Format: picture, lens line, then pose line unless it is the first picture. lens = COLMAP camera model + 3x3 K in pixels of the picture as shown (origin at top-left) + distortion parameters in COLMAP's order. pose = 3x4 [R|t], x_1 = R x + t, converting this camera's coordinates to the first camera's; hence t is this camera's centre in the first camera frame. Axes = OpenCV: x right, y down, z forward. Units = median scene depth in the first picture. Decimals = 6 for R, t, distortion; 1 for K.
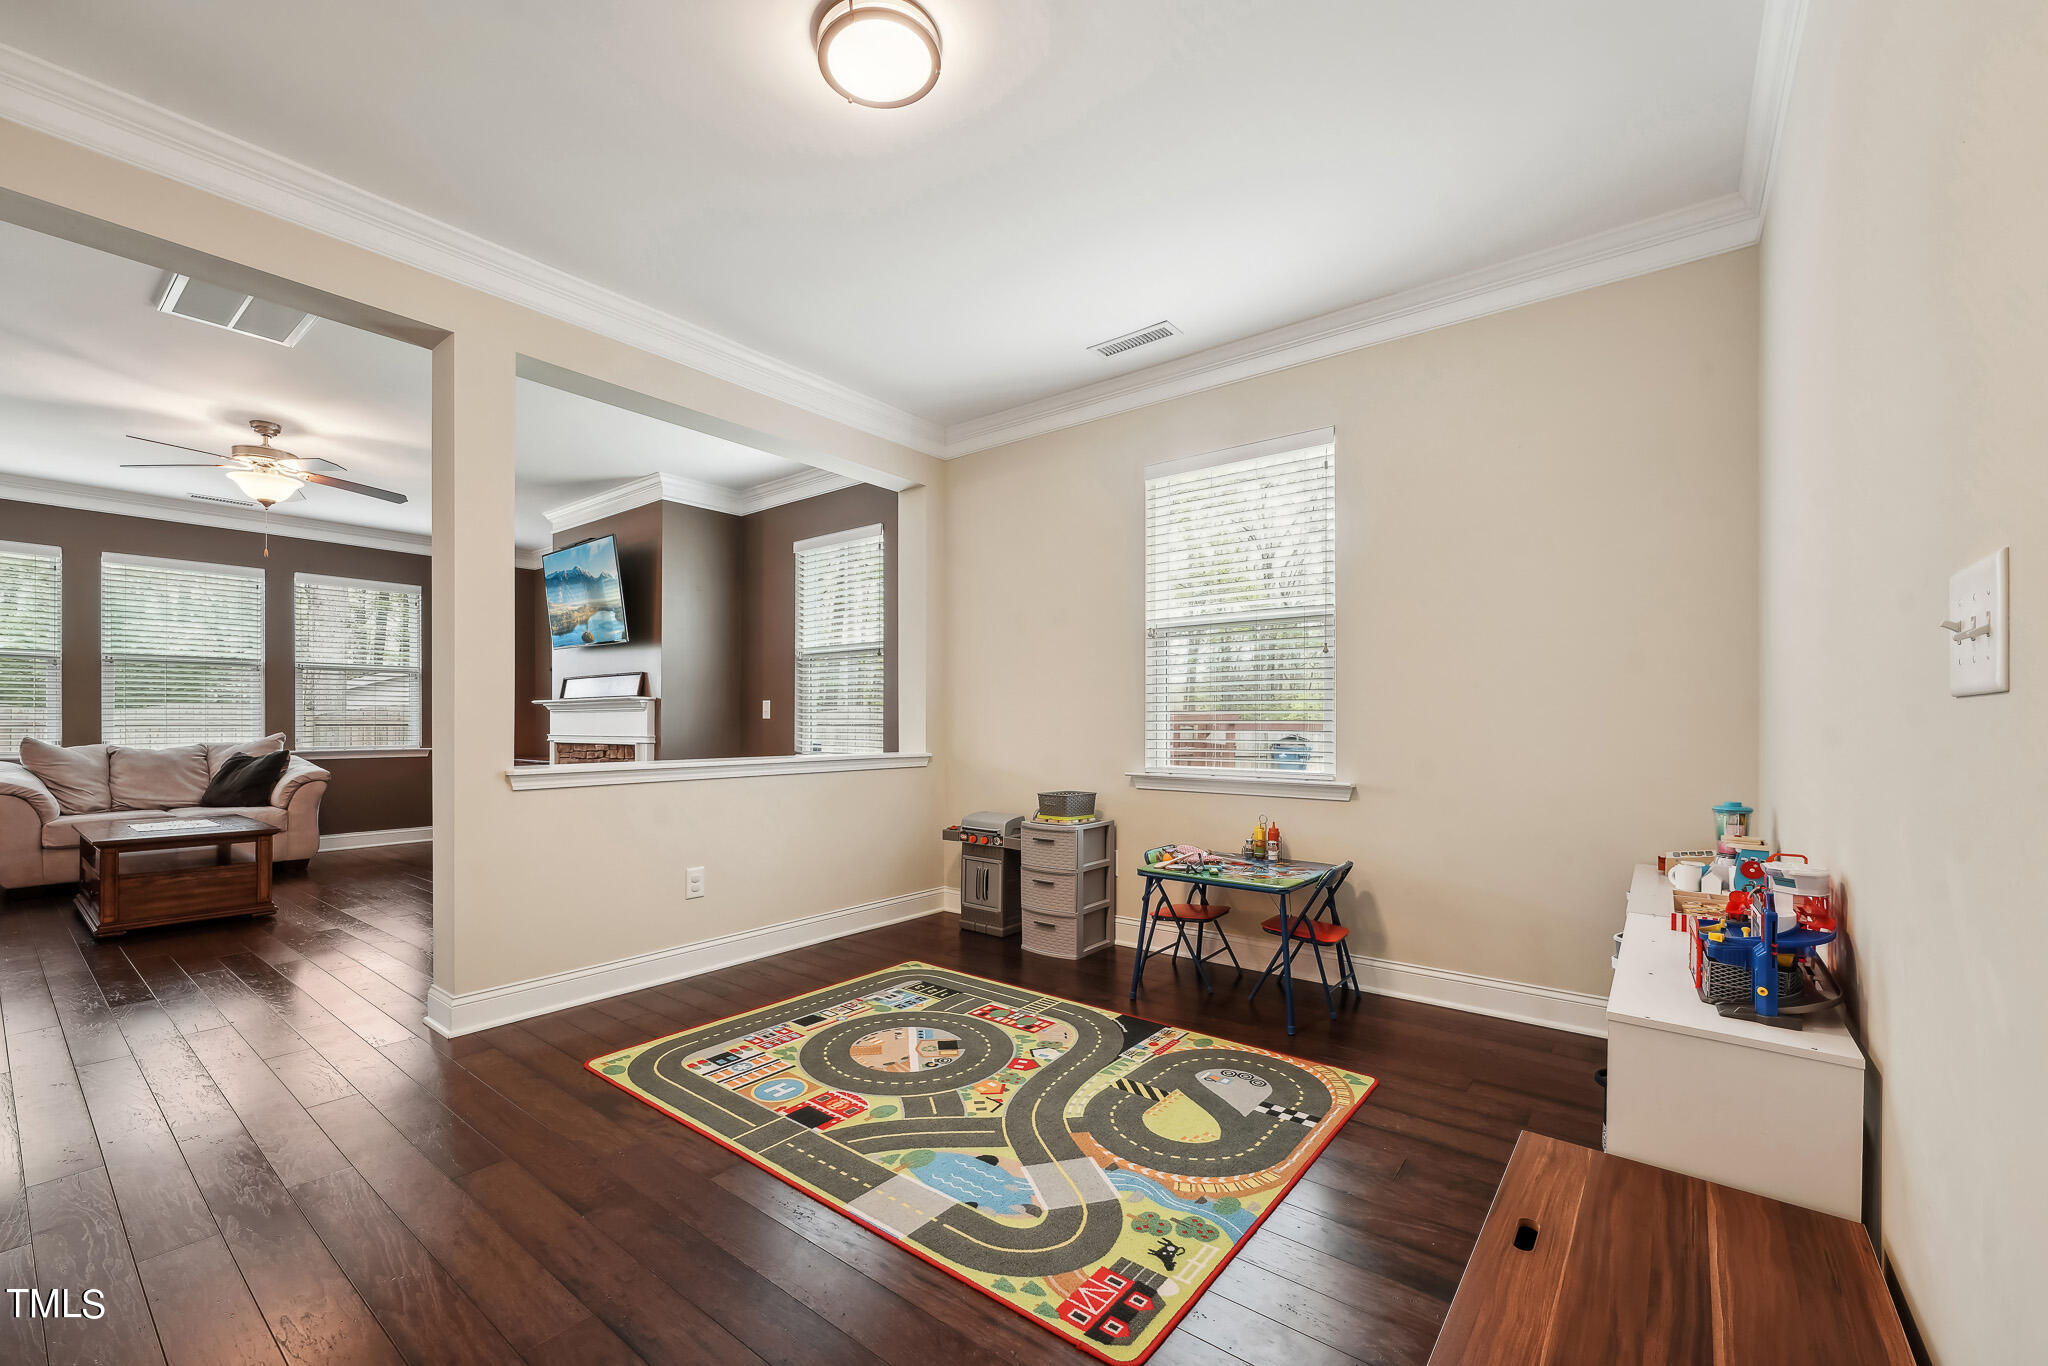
lens RADIAL K [[827.2, 0, 998.0], [0, 827.2, 718.8], [0, 0, 1]] dist [0.002196, -0.000244]
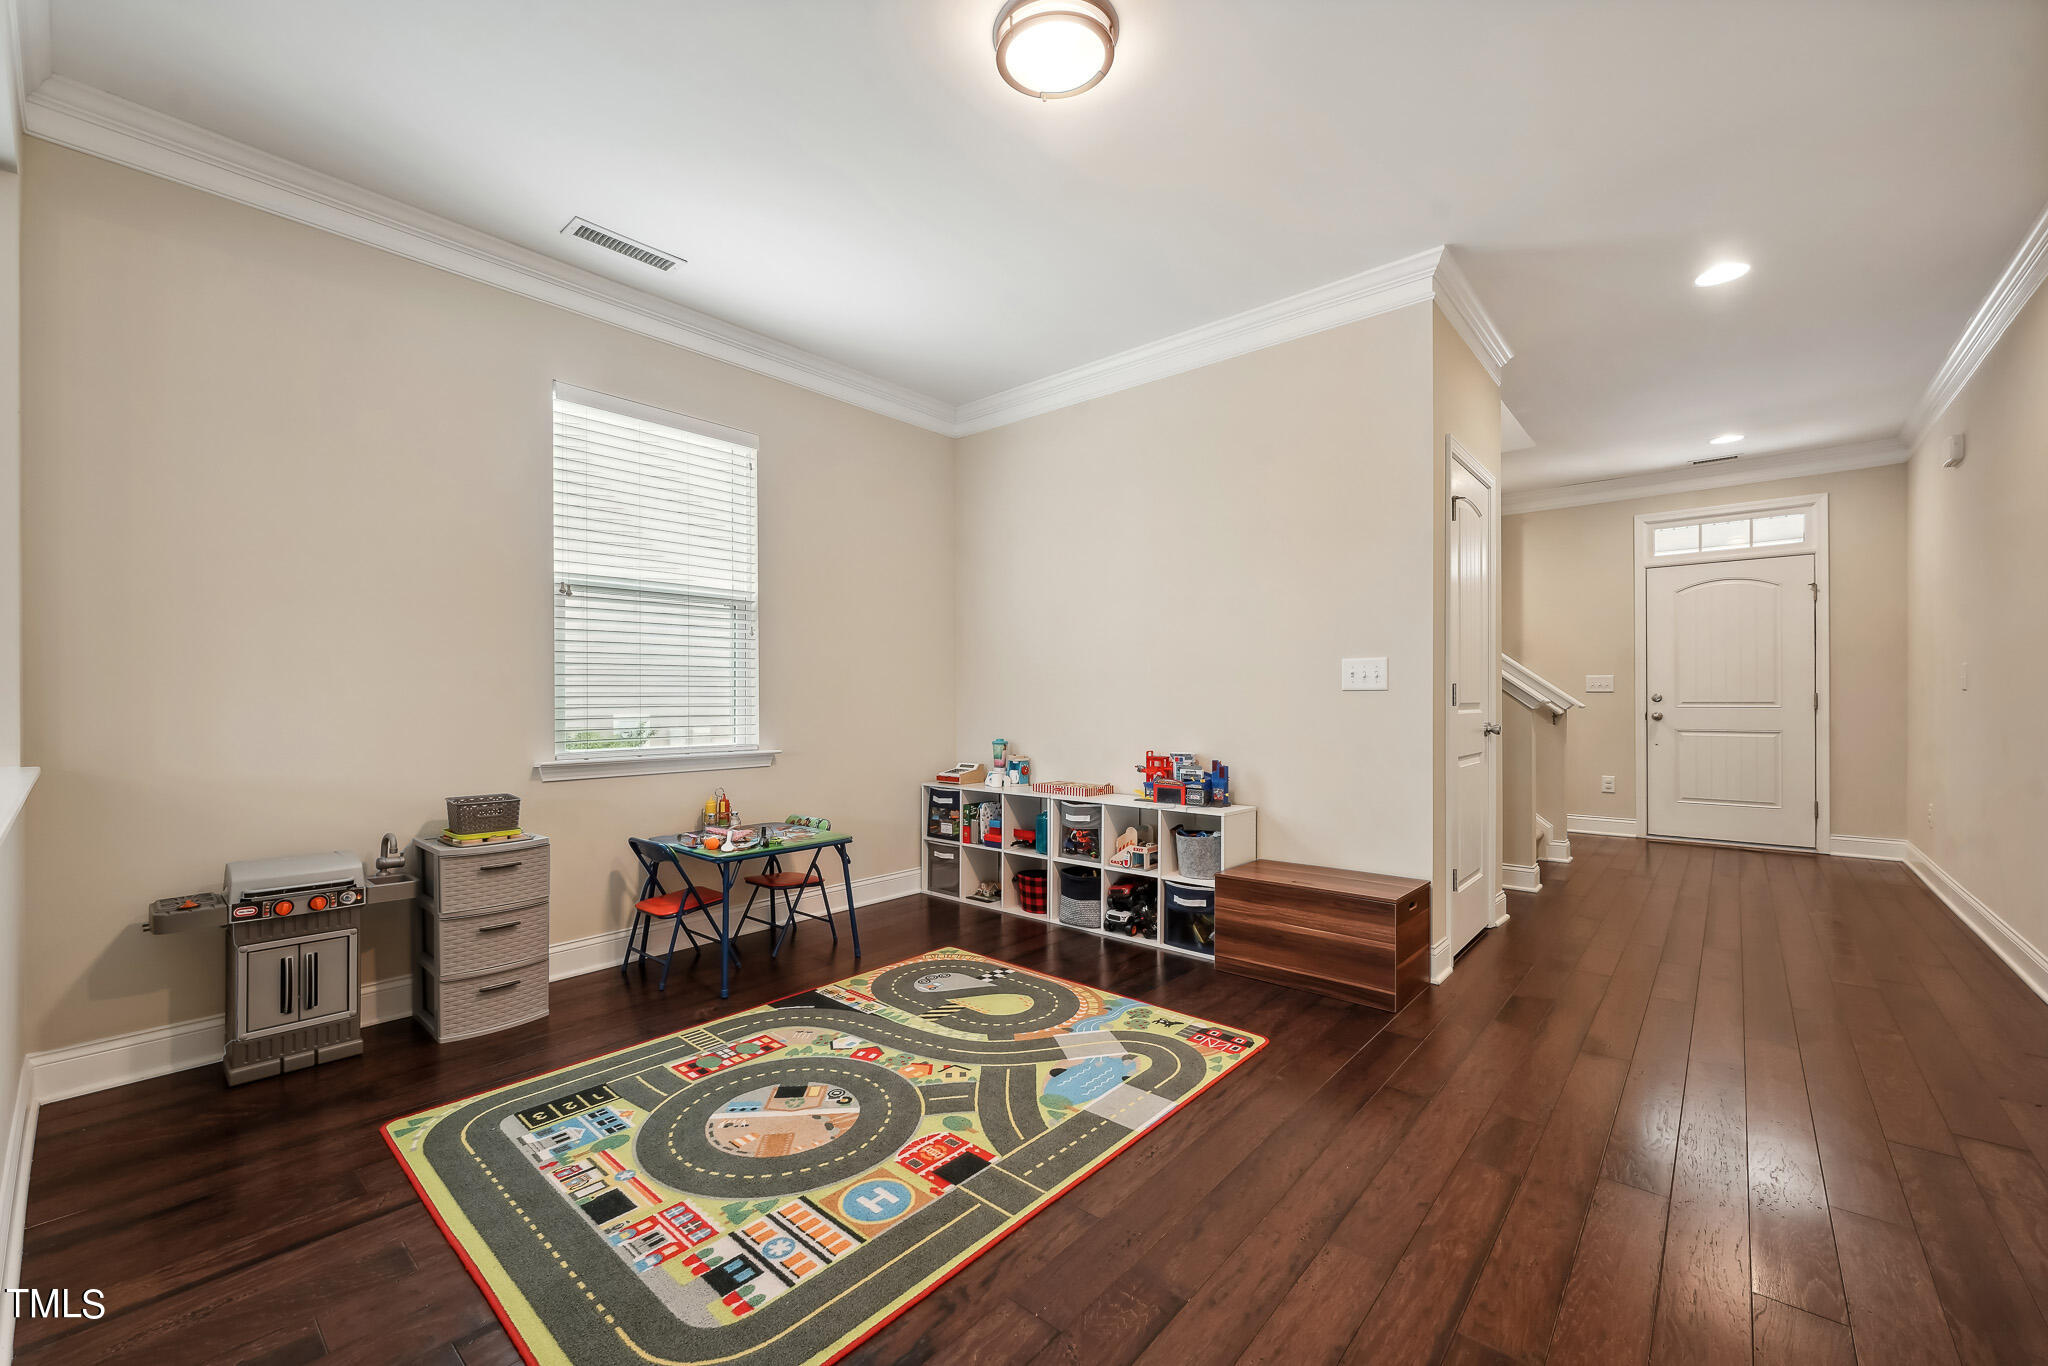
lens RADIAL K [[827.2, 0, 1009.8], [0, 827.2, 696.4], [0, 0, 1]] dist [0.002196, -0.000244]
pose [[0.046065, -0.000334, 0.998938, -0.922875], [-0.002660, 0.999996, 0.000457, 0.001347], [-0.998935, -0.002678, 0.046063, 0.791928]]
